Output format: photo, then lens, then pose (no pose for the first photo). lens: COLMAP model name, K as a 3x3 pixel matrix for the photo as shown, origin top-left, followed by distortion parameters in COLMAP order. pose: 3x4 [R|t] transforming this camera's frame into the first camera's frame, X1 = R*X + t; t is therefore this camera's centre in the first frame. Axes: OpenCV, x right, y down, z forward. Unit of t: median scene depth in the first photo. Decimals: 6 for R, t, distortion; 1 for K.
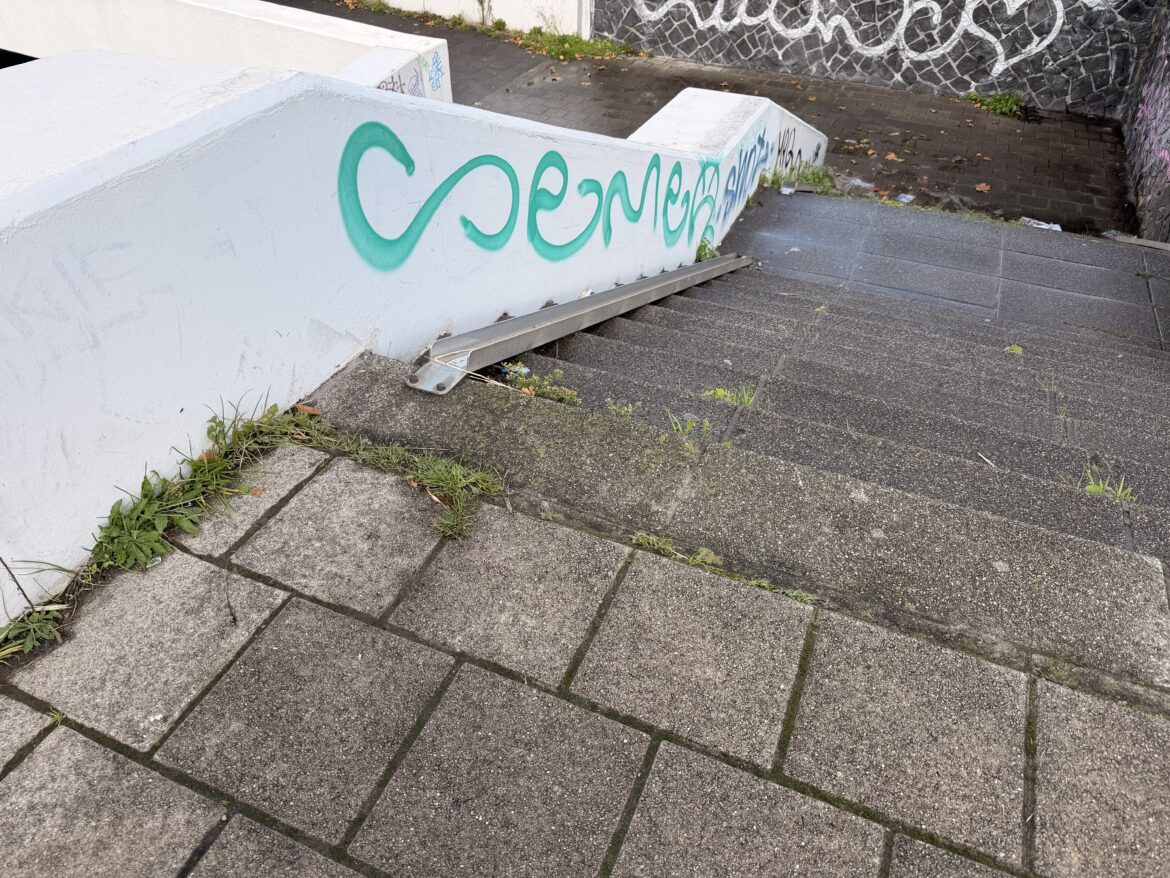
lens RADIAL K [[808.0, 0, 588.9], [0, 808.0, 434.1], [0, 0, 1]] dist [0.060525, -0.077280]
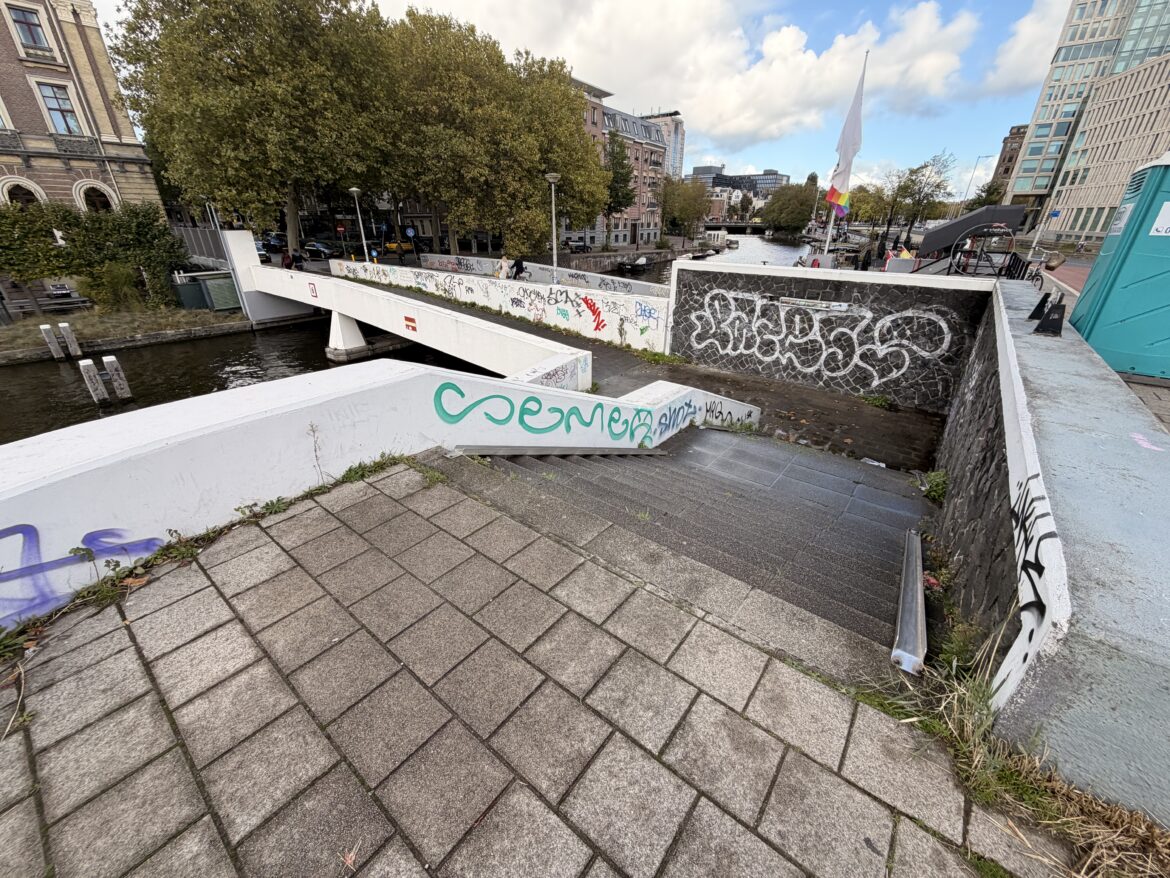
lens RADIAL K [[459.8, 0, 589.3], [0, 459.8, 438.9], [0, 0, 1]] dist [-0.001468, 0.000257]
pose [[0.965655, 0.107146, -0.236706, 0.795496], [-0.163545, 0.958553, -0.233301, 0.217521], [0.201898, 0.264000, 0.943155, -0.690431]]
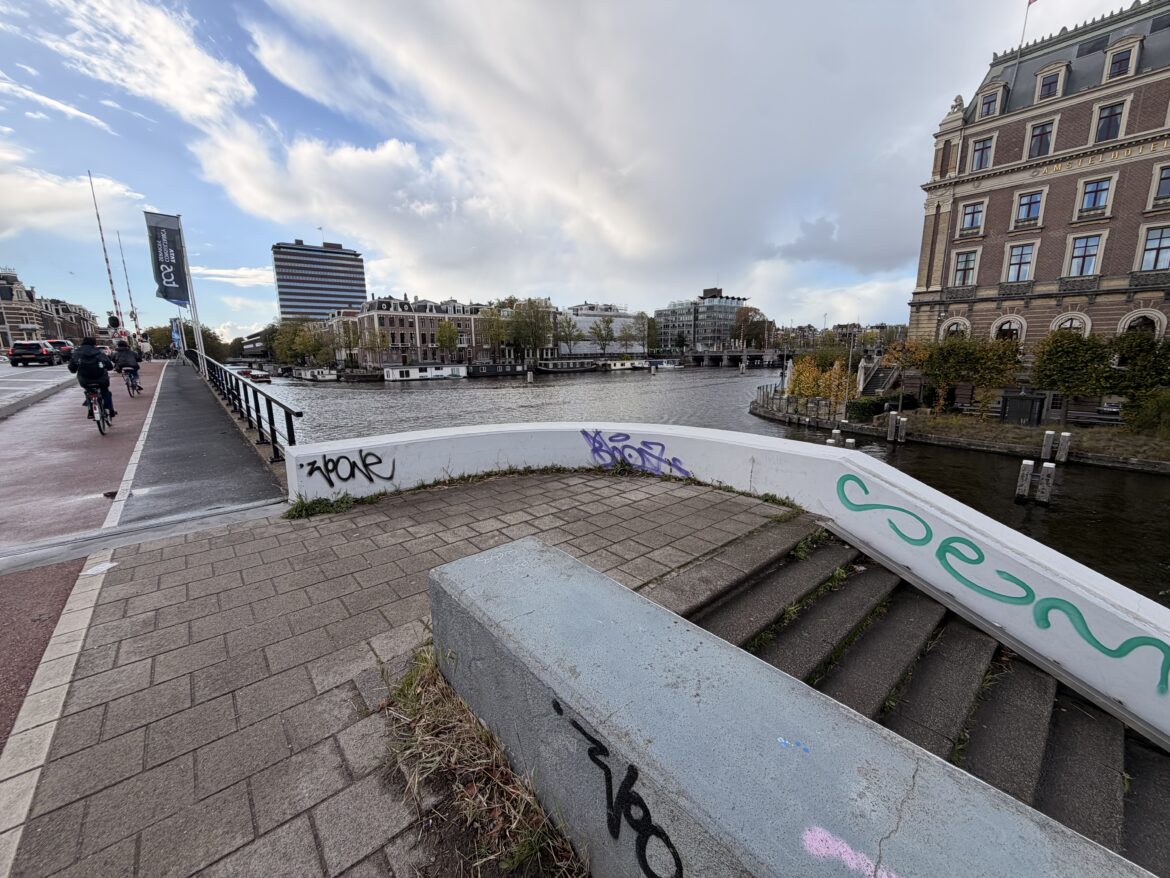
lens RADIAL K [[459.8, 0, 581.3], [0, 459.8, 433.8], [0, 0, 1]] dist [-0.001468, 0.000257]
pose [[-0.438645, 0.158412, -0.884588, 2.447733], [-0.573023, 0.708967, 0.411109, -0.680156], [0.692268, 0.687220, -0.220211, 0.329954]]
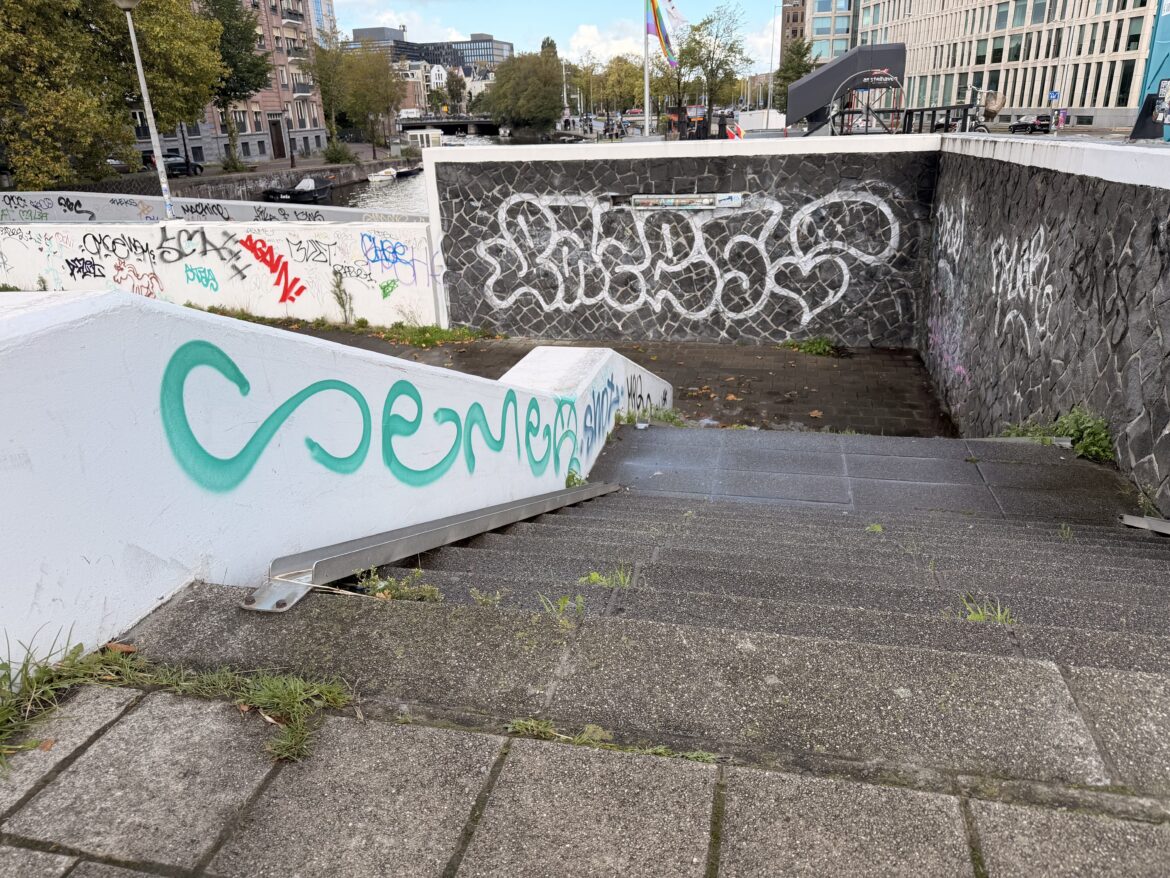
lens RADIAL K [[808.0, 0, 588.1], [0, 808.0, 438.6], [0, 0, 1]] dist [0.060525, -0.077280]
pose [[0.982500, -0.106394, 0.152883, 0.030516], [0.149104, 0.941182, -0.303223, 0.091906], [-0.111630, 0.320712, 0.940576, 0.053641]]
